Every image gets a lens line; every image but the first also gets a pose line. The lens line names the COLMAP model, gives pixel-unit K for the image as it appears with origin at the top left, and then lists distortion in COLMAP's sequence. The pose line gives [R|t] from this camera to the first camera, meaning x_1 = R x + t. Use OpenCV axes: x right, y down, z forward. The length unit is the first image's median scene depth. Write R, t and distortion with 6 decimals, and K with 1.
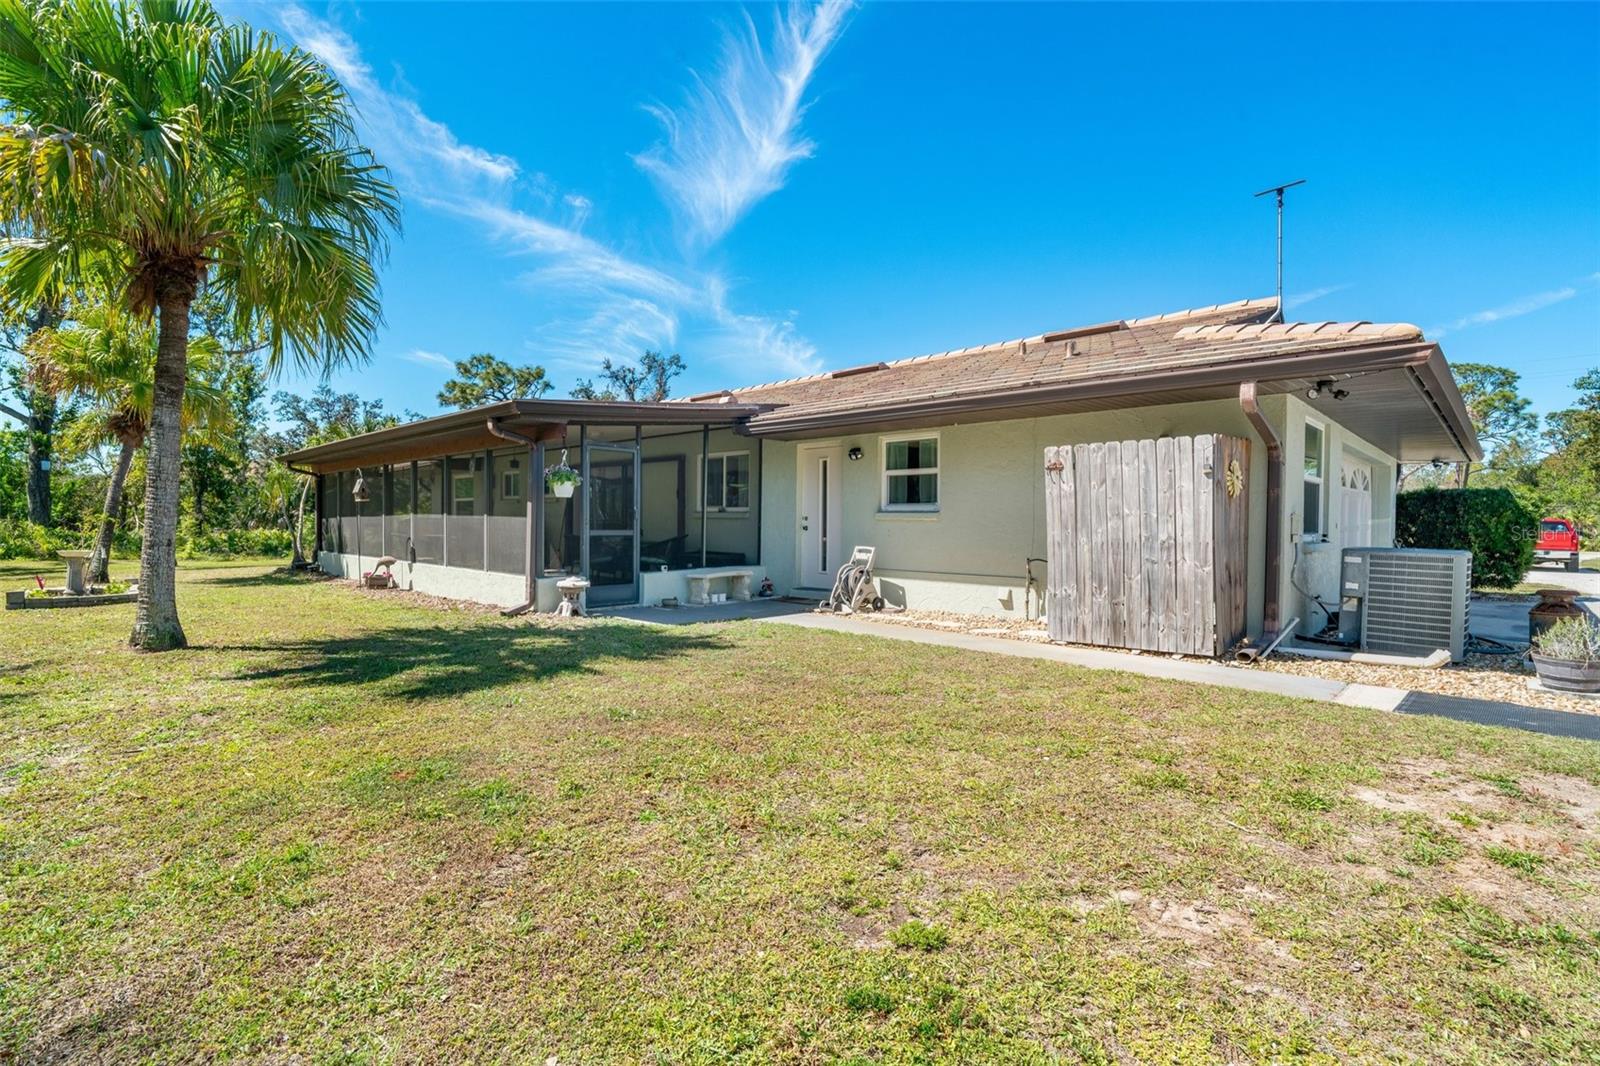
lens RADIAL K [[755.1, 0, 797.1], [0, 755.1, 517.3], [0, 0, 1]] dist [-0.009022, 0.000899]
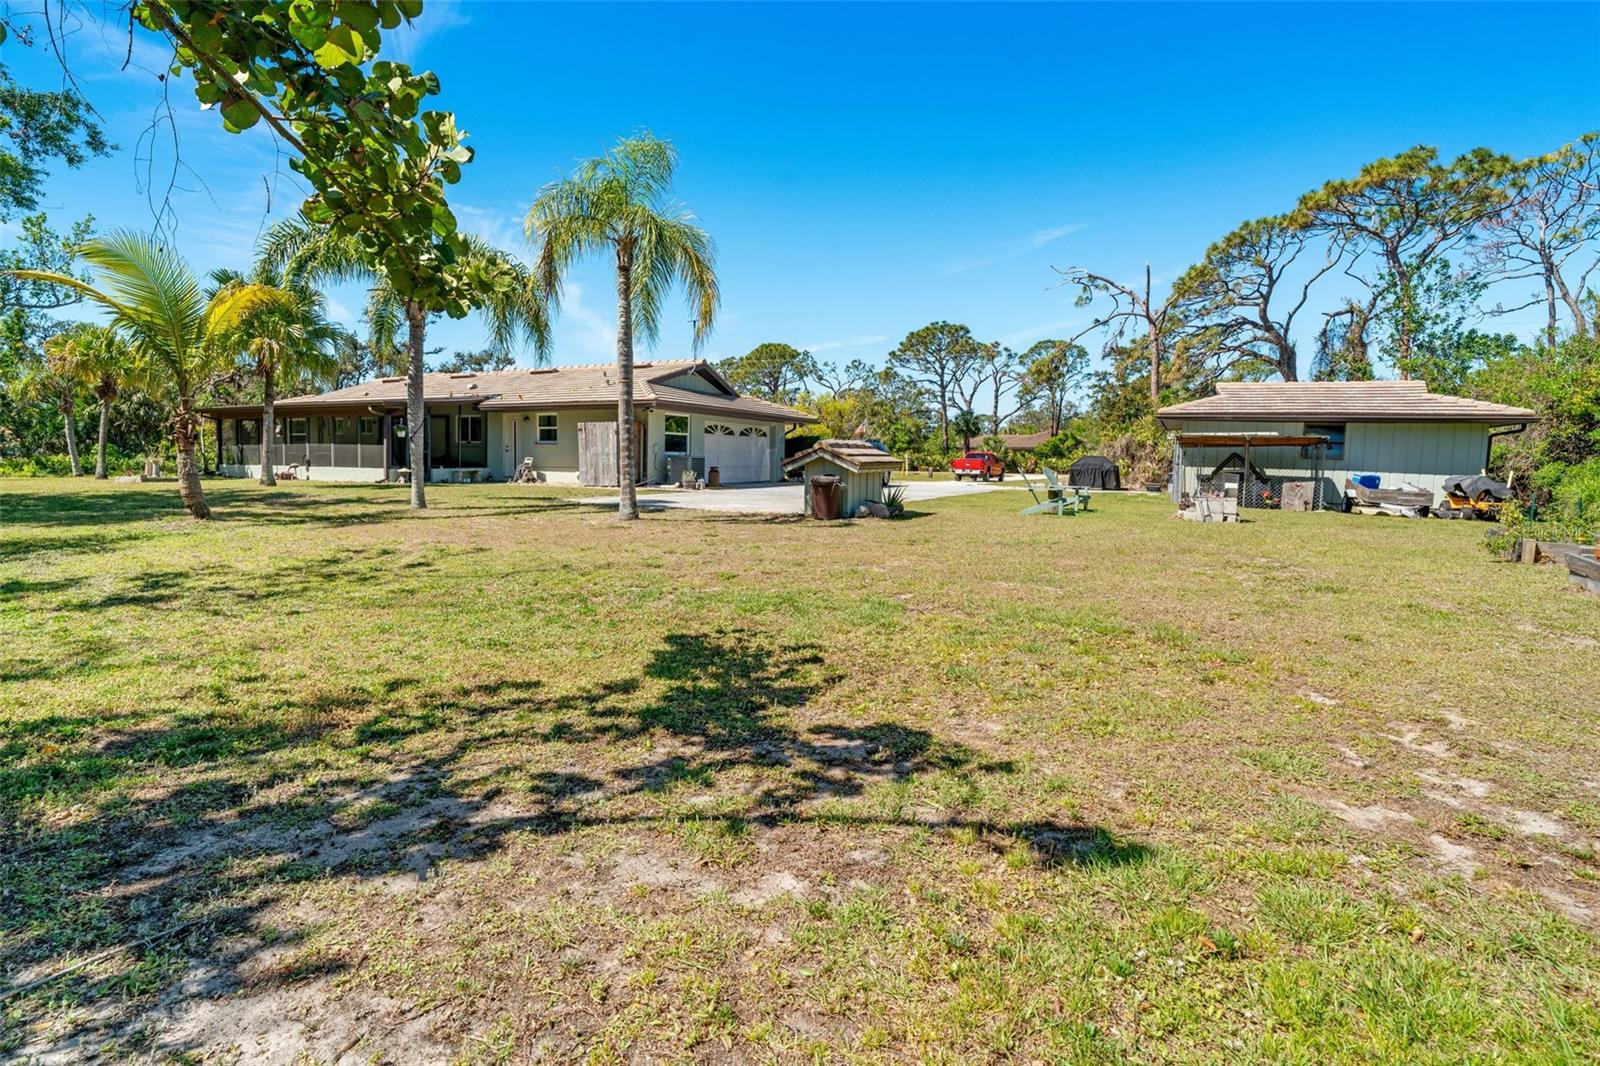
lens RADIAL K [[756.9, 0, 790.0], [0, 756.9, 526.6], [0, 0, 1]] dist [-0.010944, 0.000766]
pose [[0.961754, -0.019120, 0.273245, 0.230810], [-0.007372, 0.995392, 0.095601, 0.019905], [-0.273814, -0.093959, 0.957182, -1.634577]]
